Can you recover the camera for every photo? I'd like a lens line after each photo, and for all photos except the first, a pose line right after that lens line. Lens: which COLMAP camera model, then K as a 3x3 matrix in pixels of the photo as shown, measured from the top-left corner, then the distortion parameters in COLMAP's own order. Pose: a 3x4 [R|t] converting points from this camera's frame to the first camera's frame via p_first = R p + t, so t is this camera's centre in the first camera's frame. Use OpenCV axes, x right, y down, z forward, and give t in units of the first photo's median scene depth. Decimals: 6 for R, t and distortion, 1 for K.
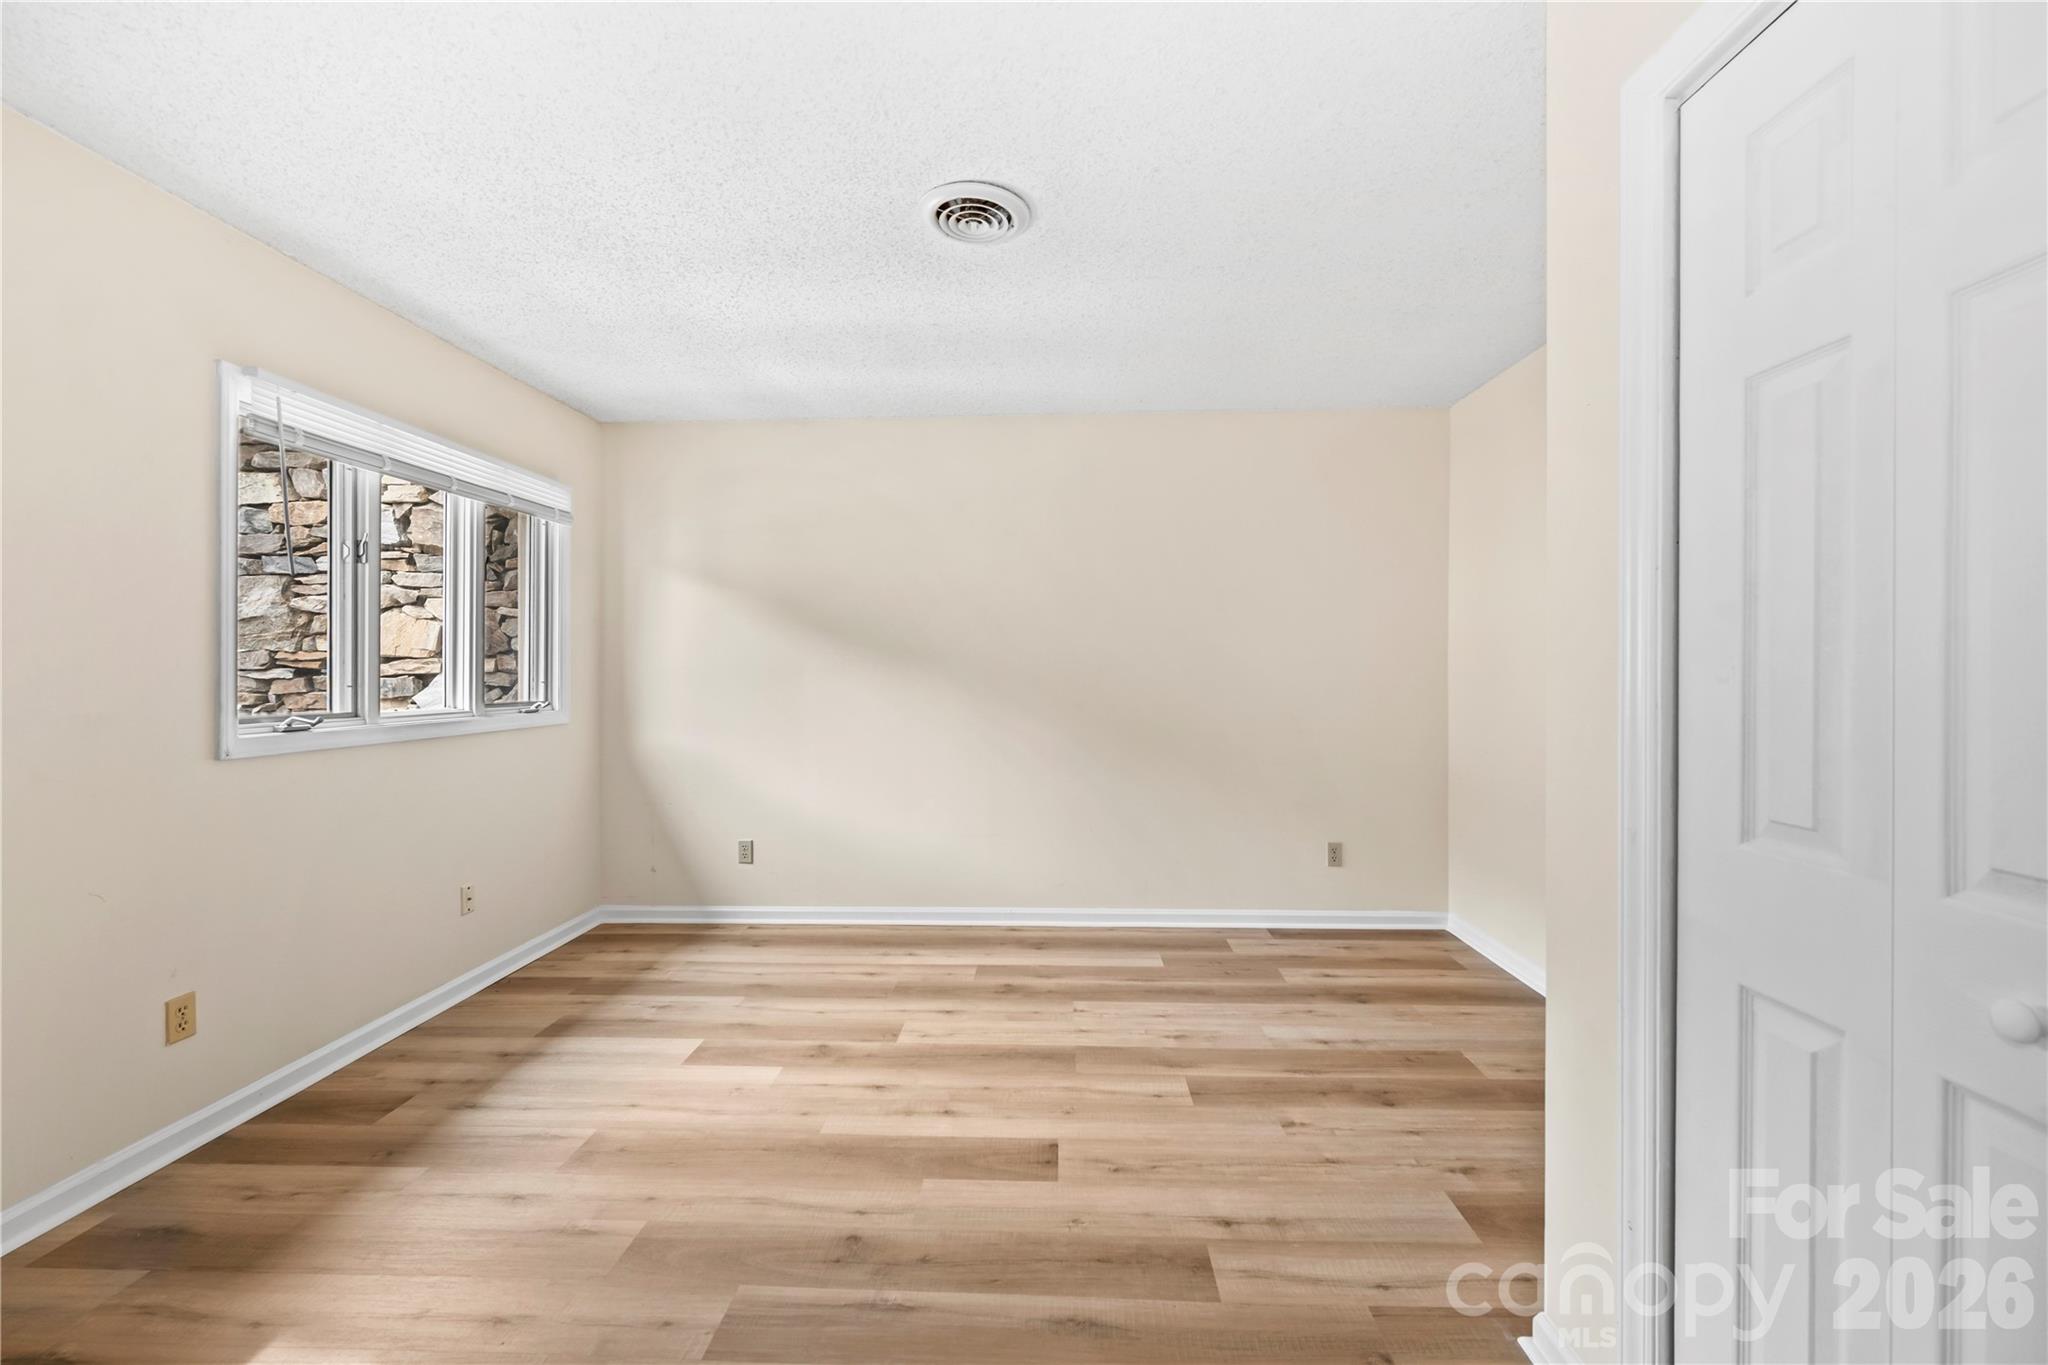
lens RADIAL K [[818.1, 0, 1026.3], [0, 818.1, 673.5], [0, 0, 1]] dist [-0.000865, 0.000692]
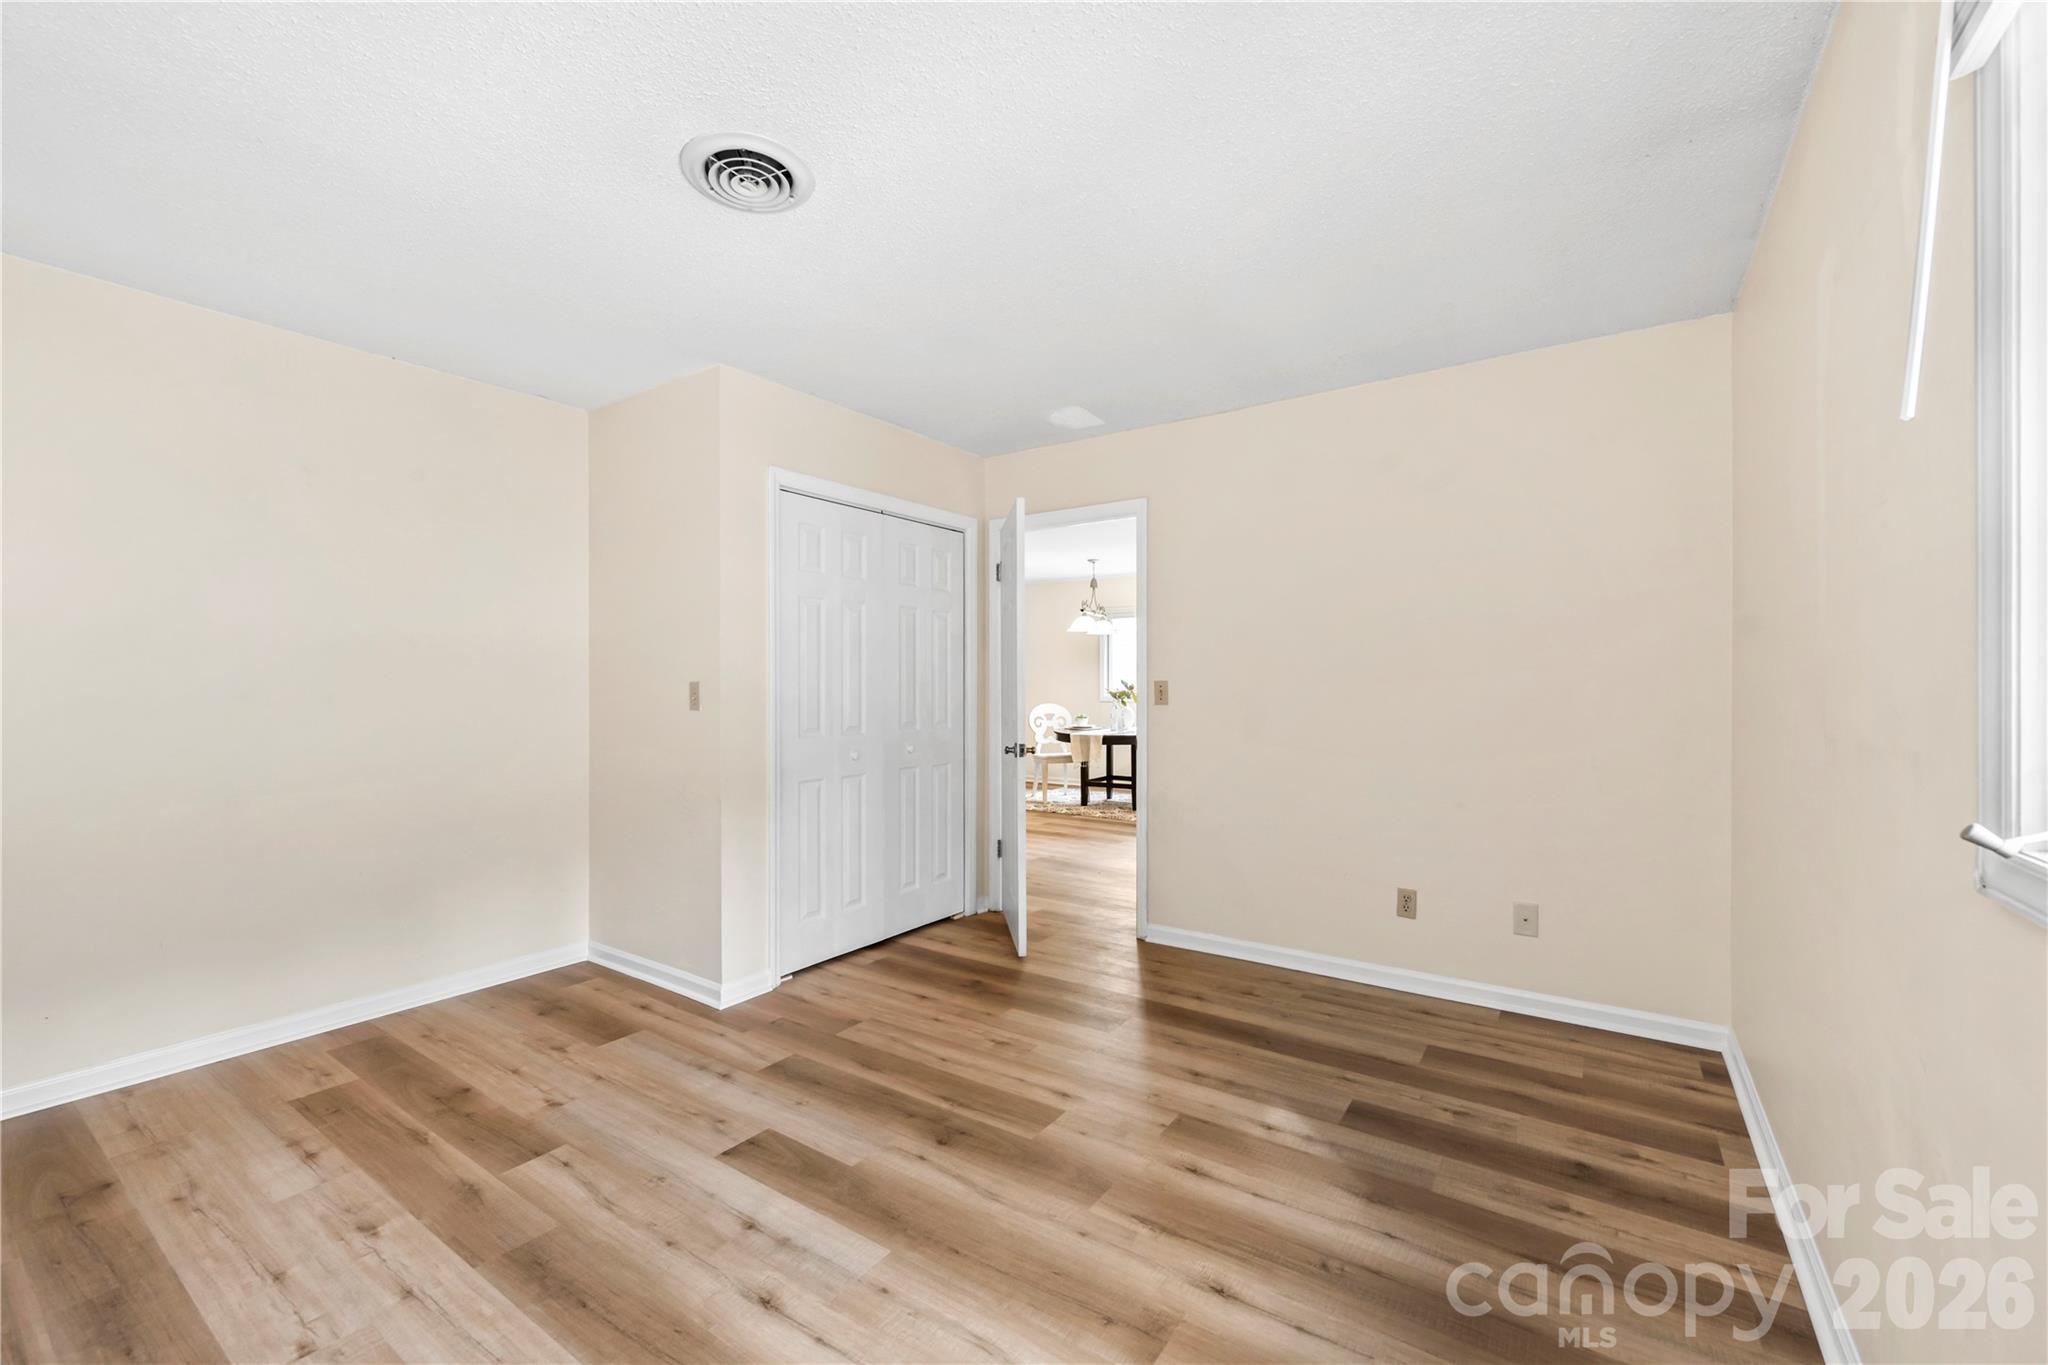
lens RADIAL K [[818.1, 0, 1025.9], [0, 818.1, 683.8], [0, 0, 1]] dist [-0.000865, 0.000692]
pose [[-0.845385, 0.004039, 0.534142, -0.842112], [0.005673, 0.999983, 0.001418, -0.004241], [-0.534127, 0.004229, -0.845394, 1.691687]]
